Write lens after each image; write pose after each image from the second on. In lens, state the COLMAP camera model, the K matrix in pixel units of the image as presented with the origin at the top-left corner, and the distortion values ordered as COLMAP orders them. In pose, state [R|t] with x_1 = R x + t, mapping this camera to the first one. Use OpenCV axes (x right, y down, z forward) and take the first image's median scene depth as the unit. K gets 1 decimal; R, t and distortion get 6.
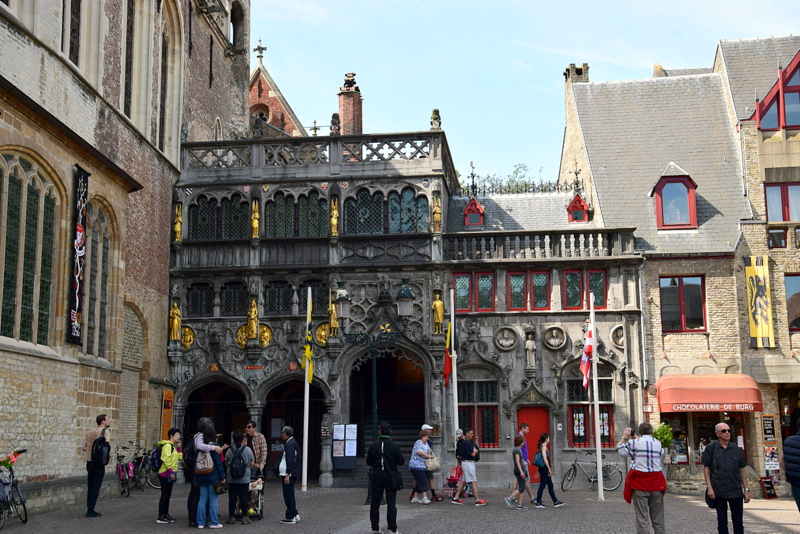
lens RADIAL K [[1001.6, 0, 397.1], [0, 1001.6, 268.9], [0, 0, 1]] dist [0.126722, 0.000000]
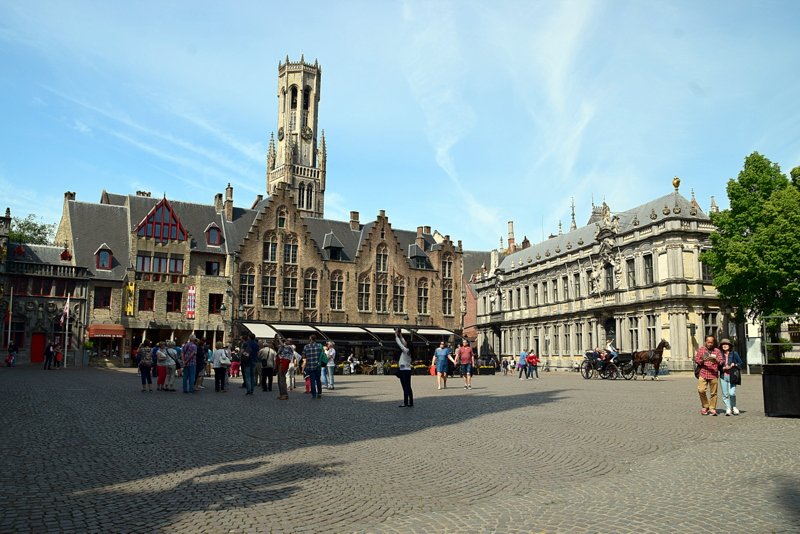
lens RADIAL K [[625.5, 0, 397.2], [0, 625.5, 267.5], [0, 0, 1]] dist [-0.120785, 0.052034]
pose [[0.746317, 0.102152, 0.657705, -0.207836], [-0.117918, 0.992814, -0.020395, -0.104251], [-0.655062, -0.062334, 0.752999, -0.732452]]
